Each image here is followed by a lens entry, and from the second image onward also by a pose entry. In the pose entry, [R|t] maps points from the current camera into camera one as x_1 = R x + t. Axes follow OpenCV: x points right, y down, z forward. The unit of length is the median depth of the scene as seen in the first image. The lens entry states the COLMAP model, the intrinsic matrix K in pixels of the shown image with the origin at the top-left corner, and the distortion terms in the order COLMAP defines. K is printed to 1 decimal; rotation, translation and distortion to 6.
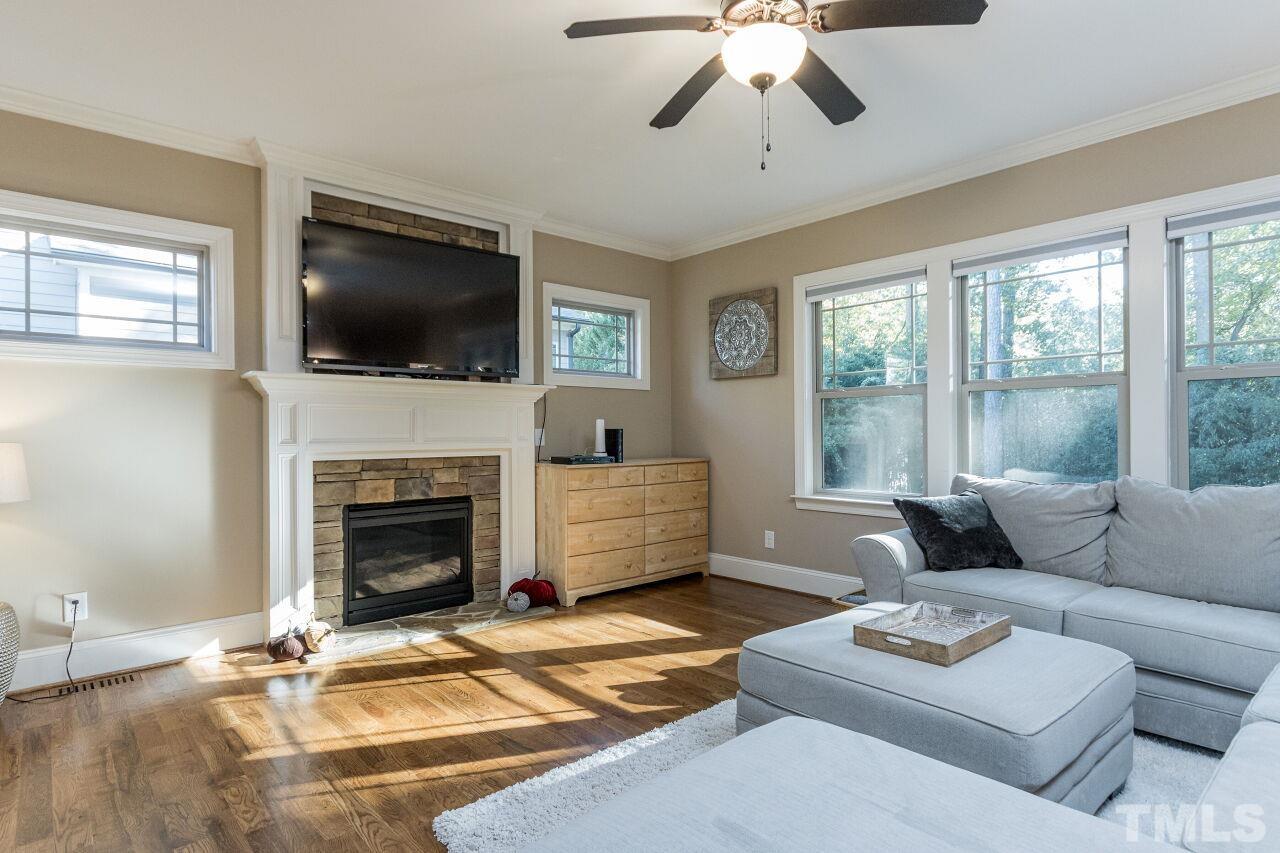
lens RADIAL K [[709.6, 0, 663.1], [0, 709.6, 409.4], [0, 0, 1]] dist [0.017770, 0.000580]
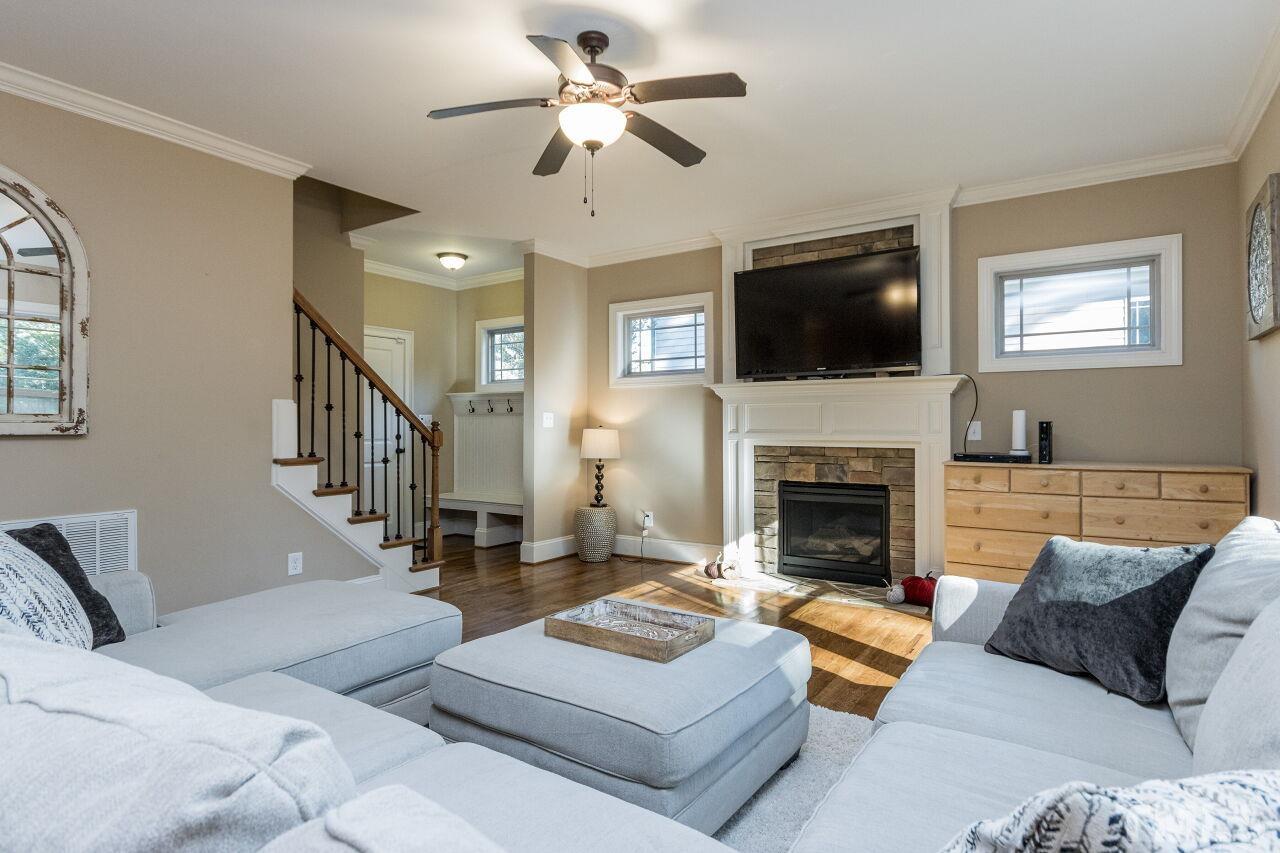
lens RADIAL K [[681.1, 0, 648.5], [0, 681.1, 419.9], [0, 0, 1]] dist [0.011369, 0.000894]
pose [[0.242324, -0.012022, -0.970121, 0.672268], [0.021282, 0.999748, -0.007074, 0.025726], [0.969962, -0.018932, 0.242519, 0.445152]]
